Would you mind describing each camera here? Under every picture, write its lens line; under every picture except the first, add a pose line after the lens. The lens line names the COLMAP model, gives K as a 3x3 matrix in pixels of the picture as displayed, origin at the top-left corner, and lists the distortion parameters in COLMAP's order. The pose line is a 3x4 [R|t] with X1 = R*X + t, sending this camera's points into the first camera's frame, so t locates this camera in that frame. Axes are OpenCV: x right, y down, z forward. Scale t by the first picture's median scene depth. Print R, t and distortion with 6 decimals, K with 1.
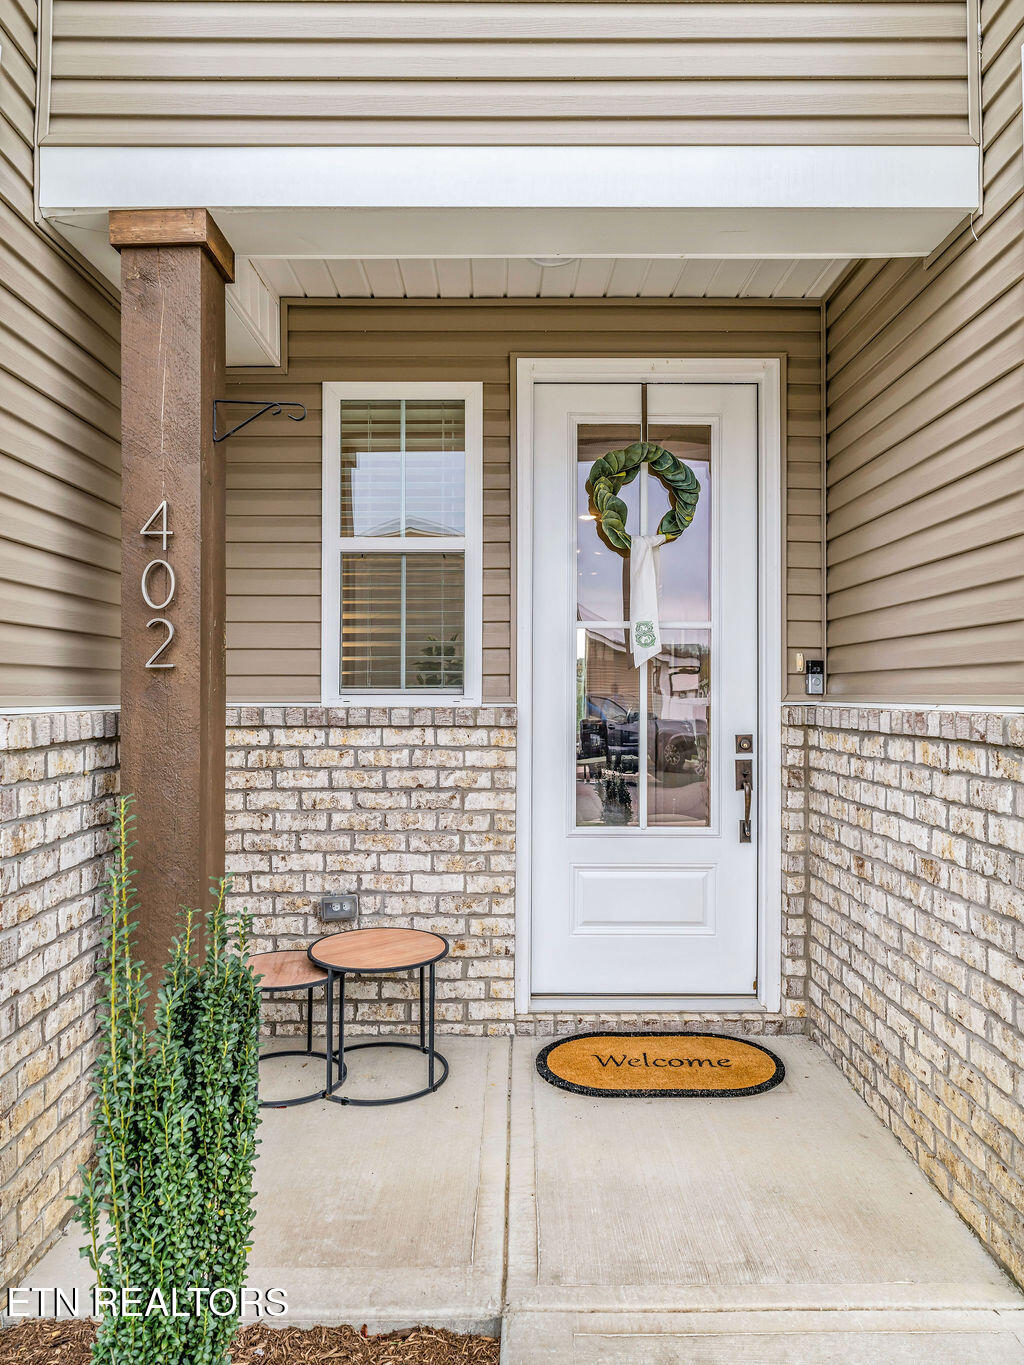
lens RADIAL K [[881.6, 0, 510.7], [0, 881.6, 687.2], [0, 0, 1]] dist [-0.005458, -0.000993]
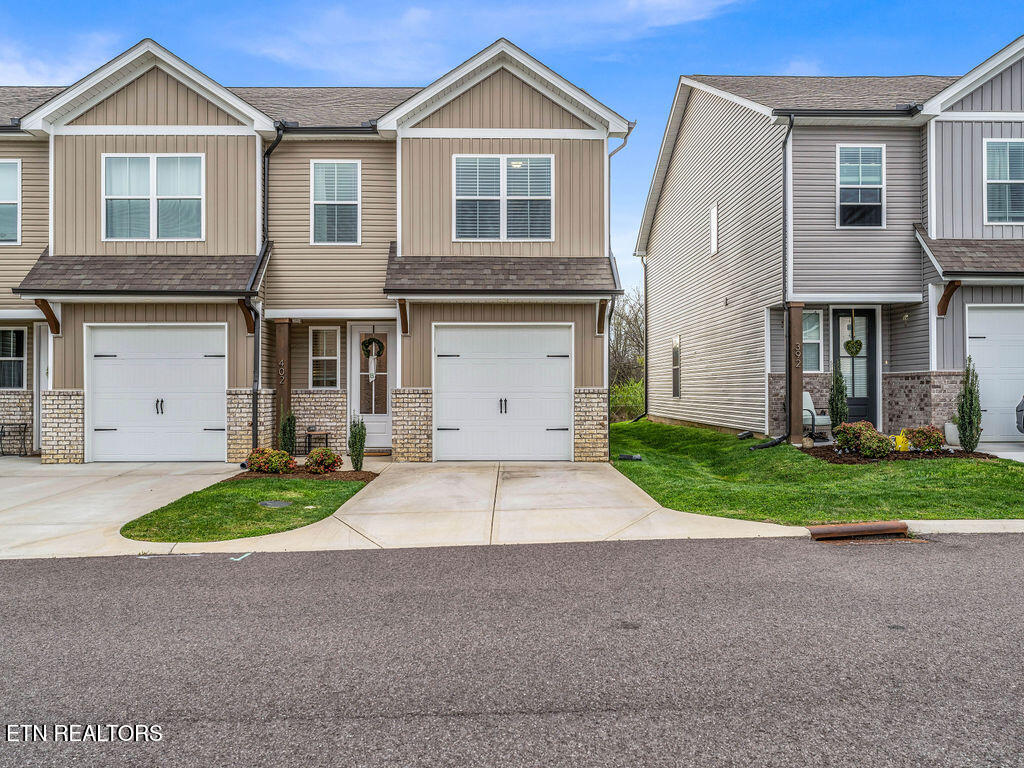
lens RADIAL K [[708.6, 0, 510.7], [0, 708.6, 382.1], [0, 0, 1]] dist [-0.007686, 0.004190]
pose [[0.999928, -0.002092, 0.011774, 0.925794], [0.002188, 0.999964, -0.008150, 0.012688], [-0.011756, 0.008175, 0.999897, -3.181354]]
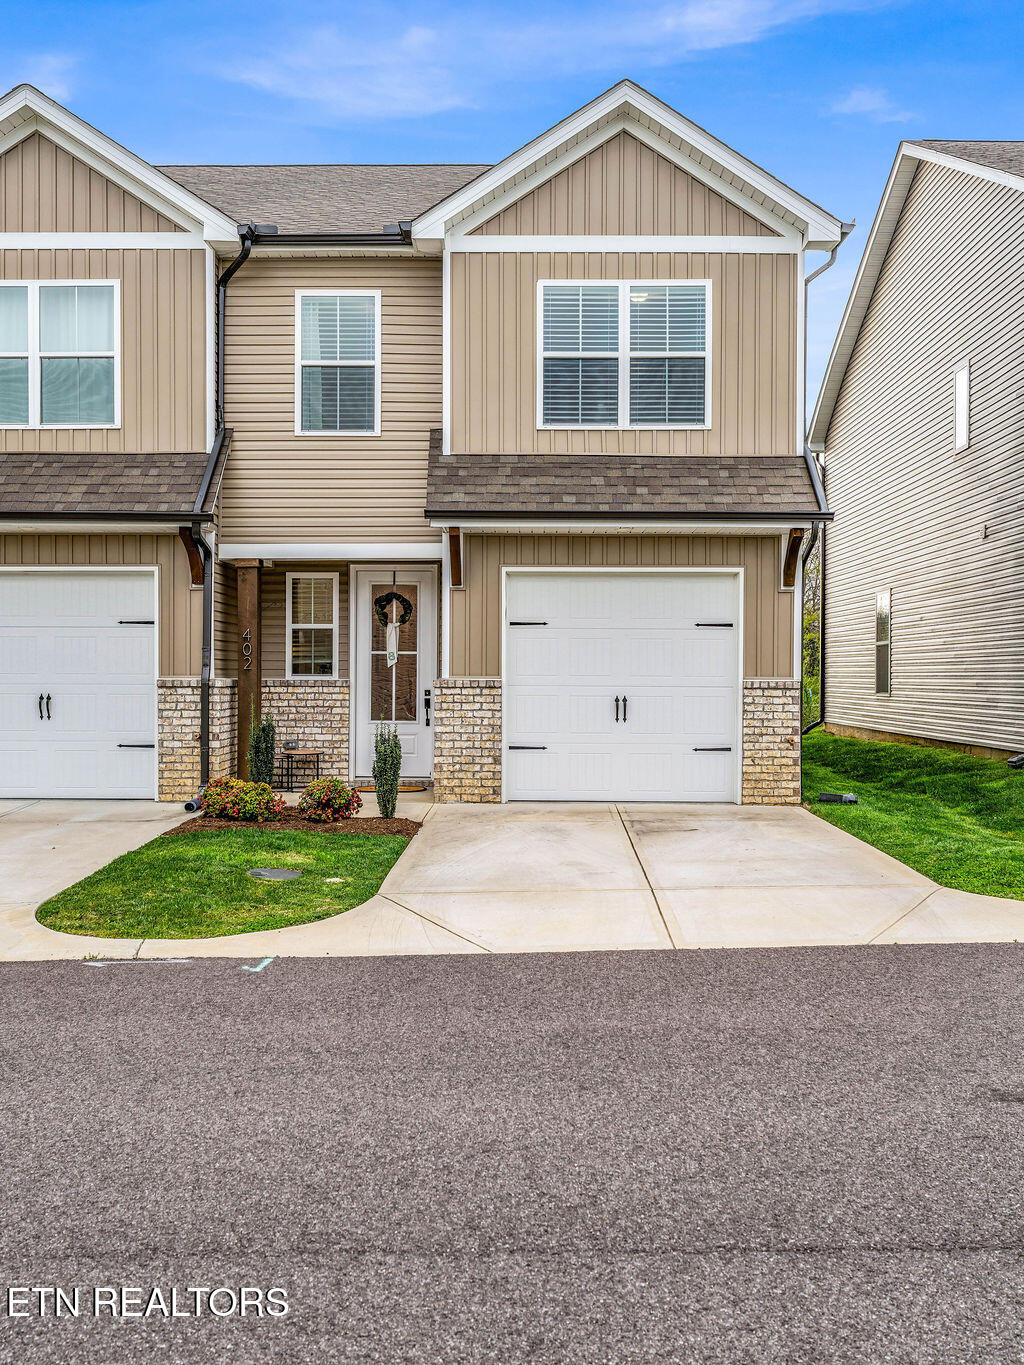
lens RADIAL K [[1197.3, 0, 514.9], [0, 1197.3, 684.2], [0, 0, 1]] dist [0.000525, -0.000746]
pose [[0.999859, 0.003192, -0.016515, 0.655334], [-0.003044, 0.999955, 0.008971, -0.002463], [0.016543, -0.008919, 0.999823, -3.171427]]
